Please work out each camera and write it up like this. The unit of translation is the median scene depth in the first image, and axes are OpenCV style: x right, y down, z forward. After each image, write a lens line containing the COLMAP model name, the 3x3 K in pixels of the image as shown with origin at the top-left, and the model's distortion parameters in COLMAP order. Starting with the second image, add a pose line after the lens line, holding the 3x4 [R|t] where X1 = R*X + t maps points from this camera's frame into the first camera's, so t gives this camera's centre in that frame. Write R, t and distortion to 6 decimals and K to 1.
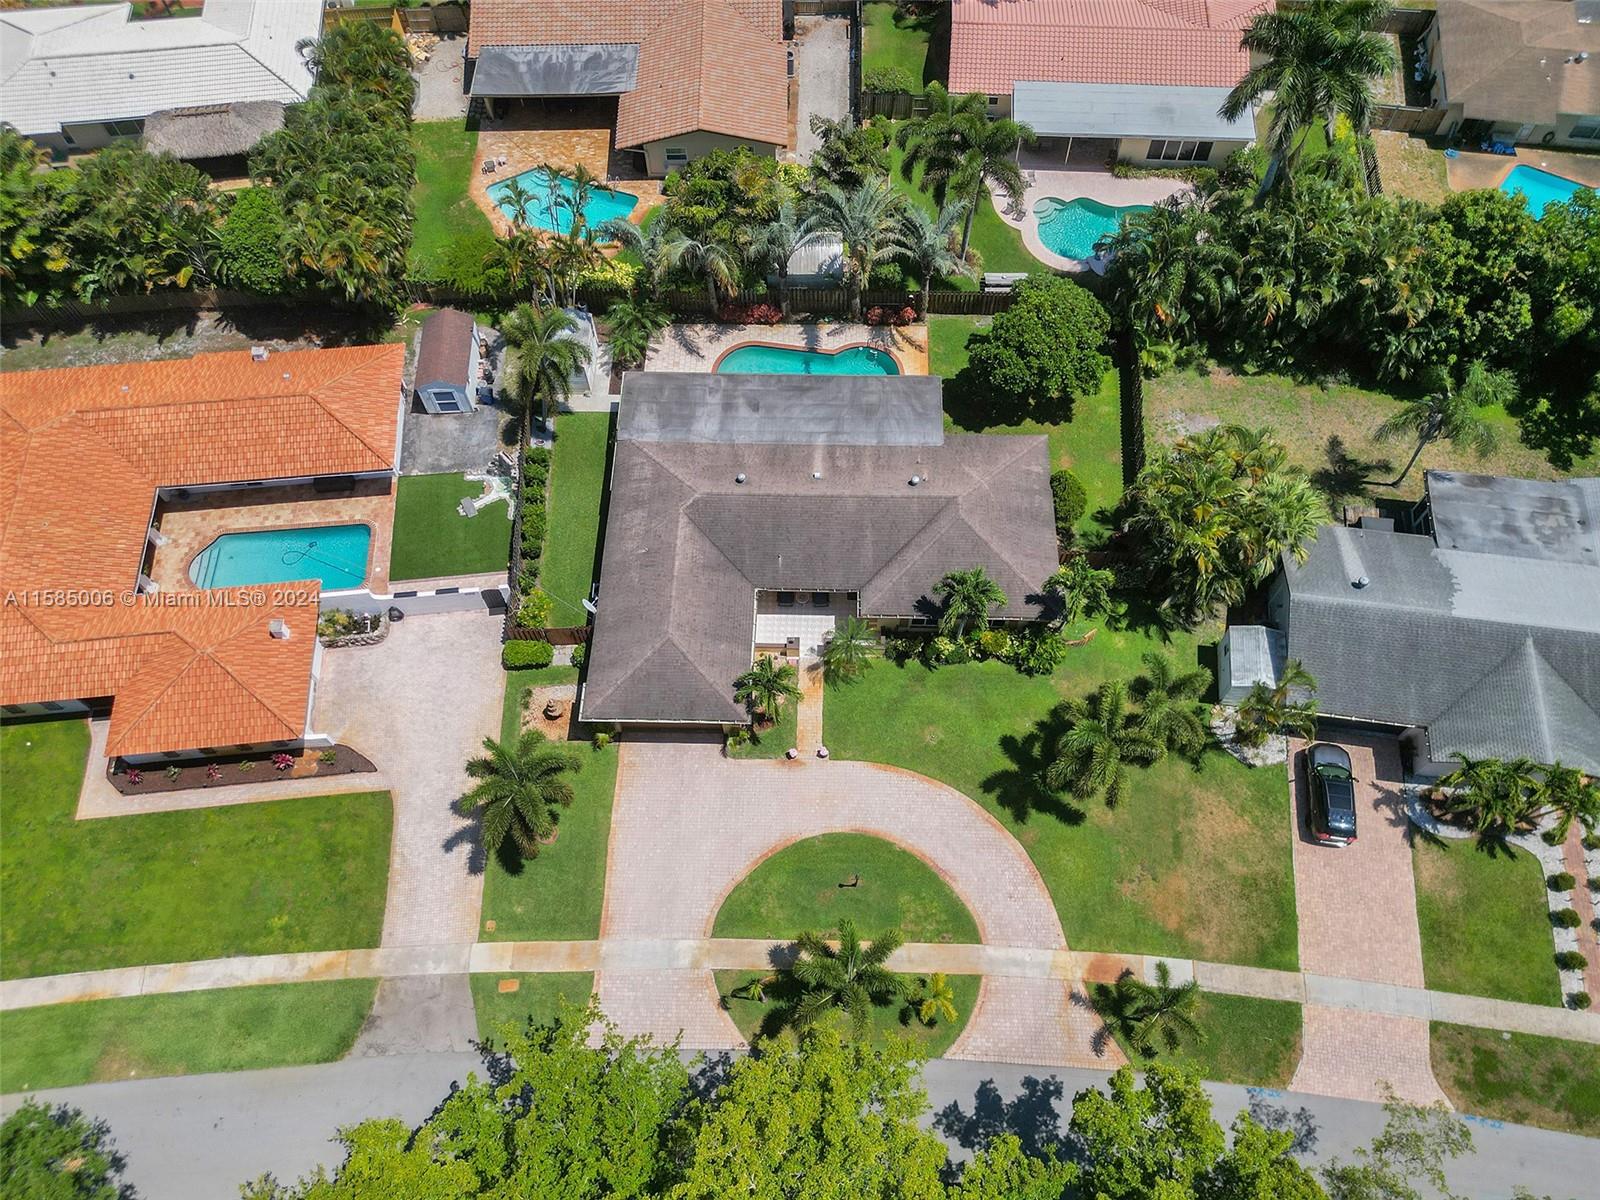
lens RADIAL K [[1152.7, 0, 797.1], [0, 1152.7, 605.8], [0, 0, 1]] dist [0.081684, -0.089908]
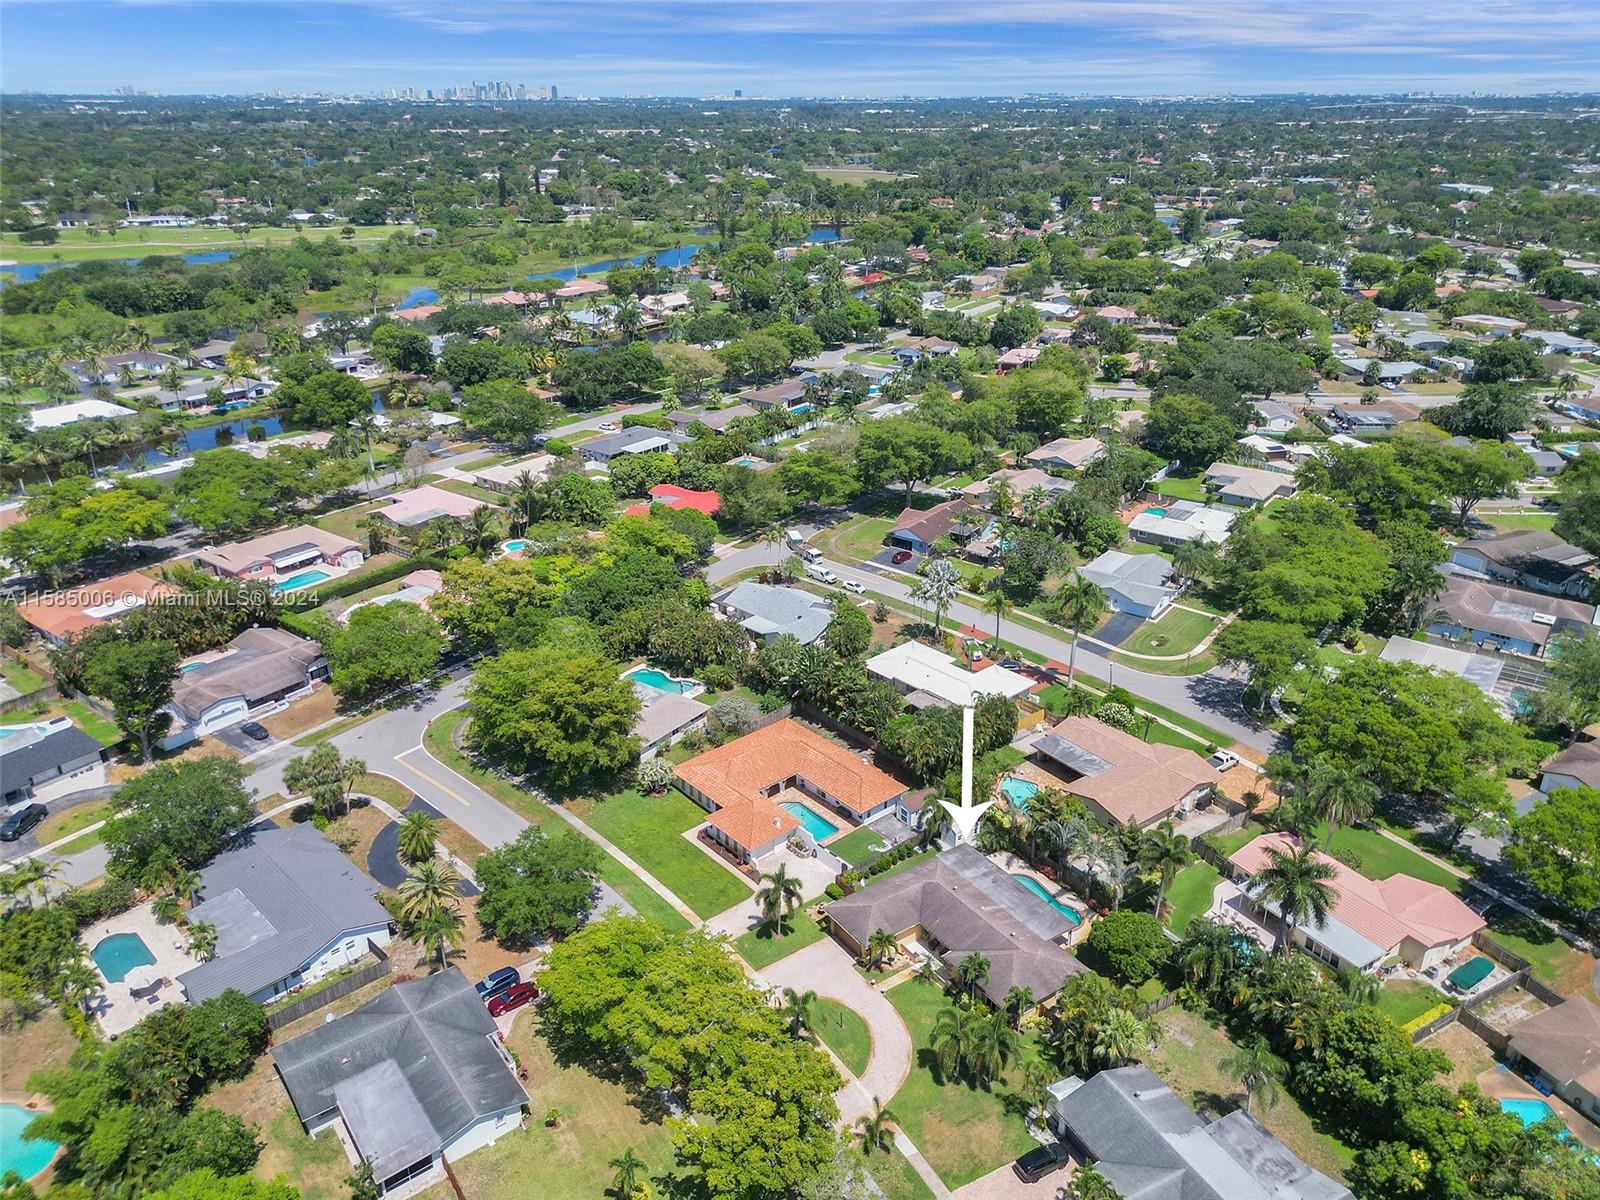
lens RADIAL K [[1152.7, 0, 797.1], [0, 1152.7, 605.8], [0, 0, 1]] dist [0.081684, -0.089908]
pose [[0.586060, 0.346775, -0.732312, 1.216140], [-0.717970, 0.641167, -0.270967, 0.359450], [0.375570, 0.684582, 0.624736, -0.837663]]
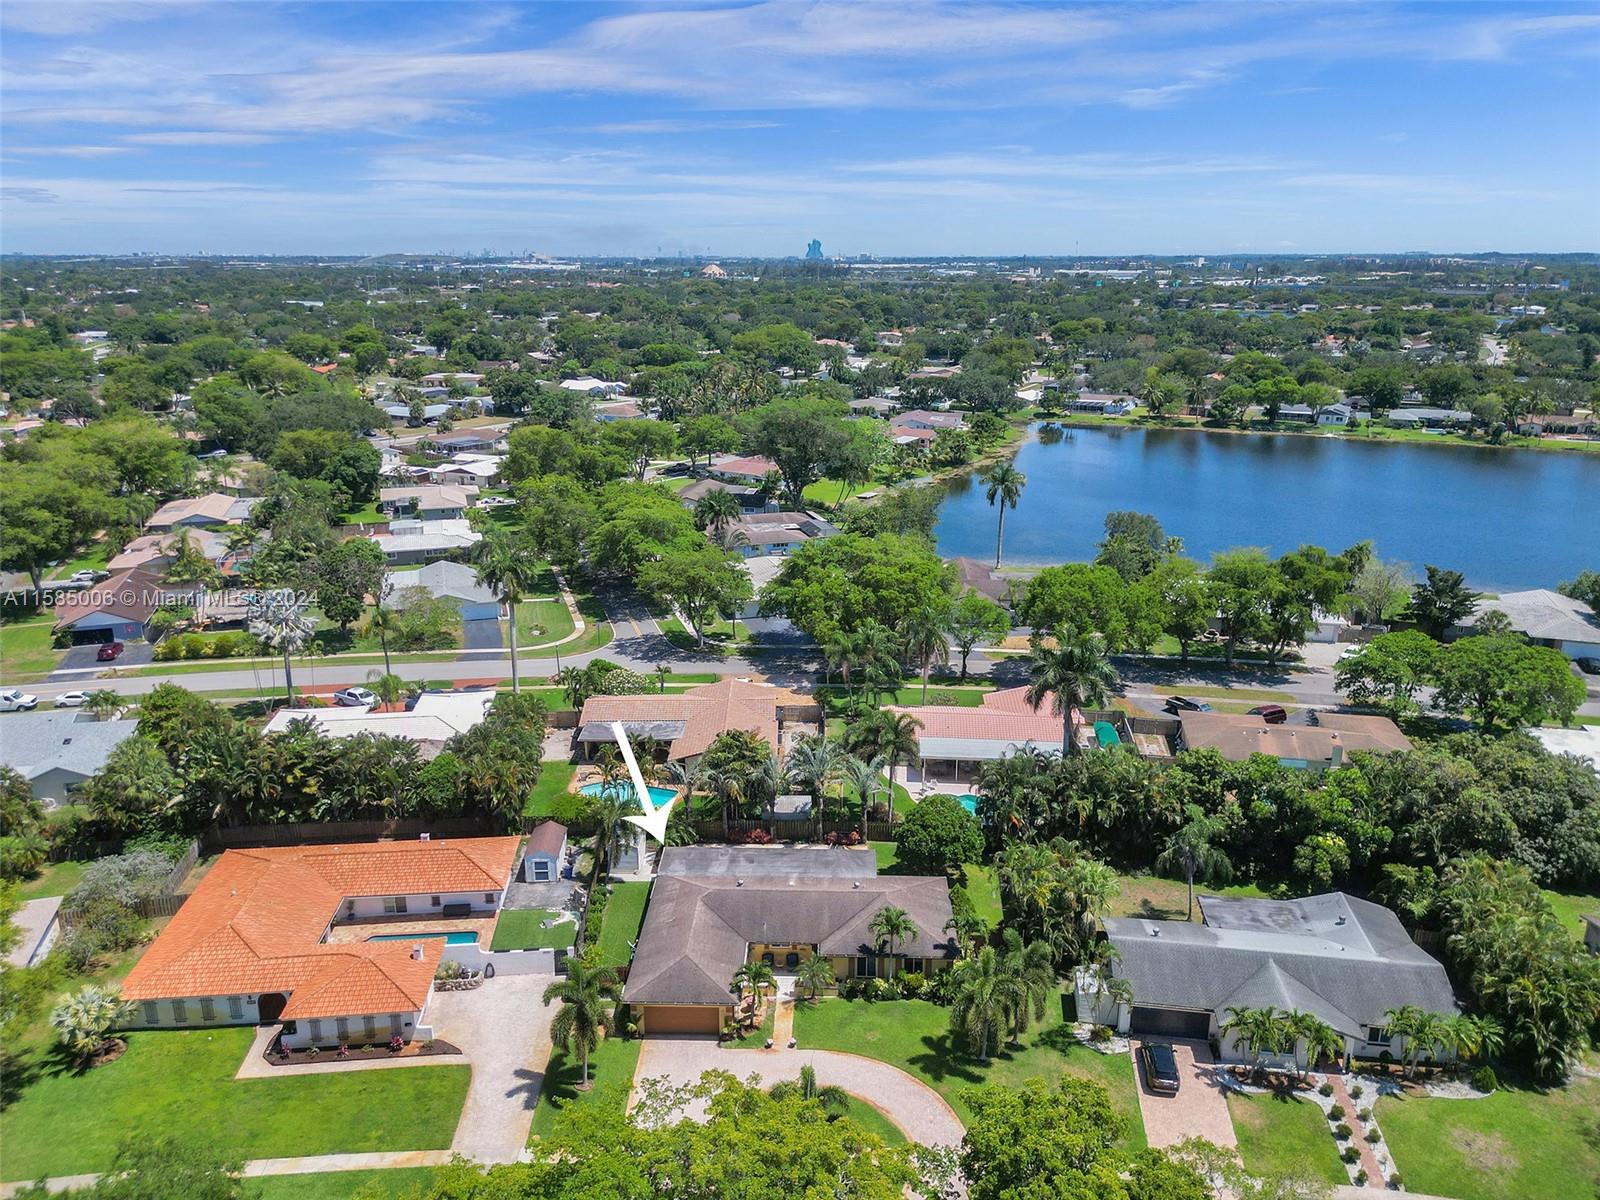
lens RADIAL K [[1176.7, 0, 796.7], [0, 1176.7, 600.3], [0, 0, 1]] dist [0.067869, -0.064114]
pose [[0.999845, 0.017597, 0.000544, 0.017648], [-0.012026, 0.705210, -0.708896, 0.745440], [-0.012858, 0.708780, 0.705313, -0.354830]]
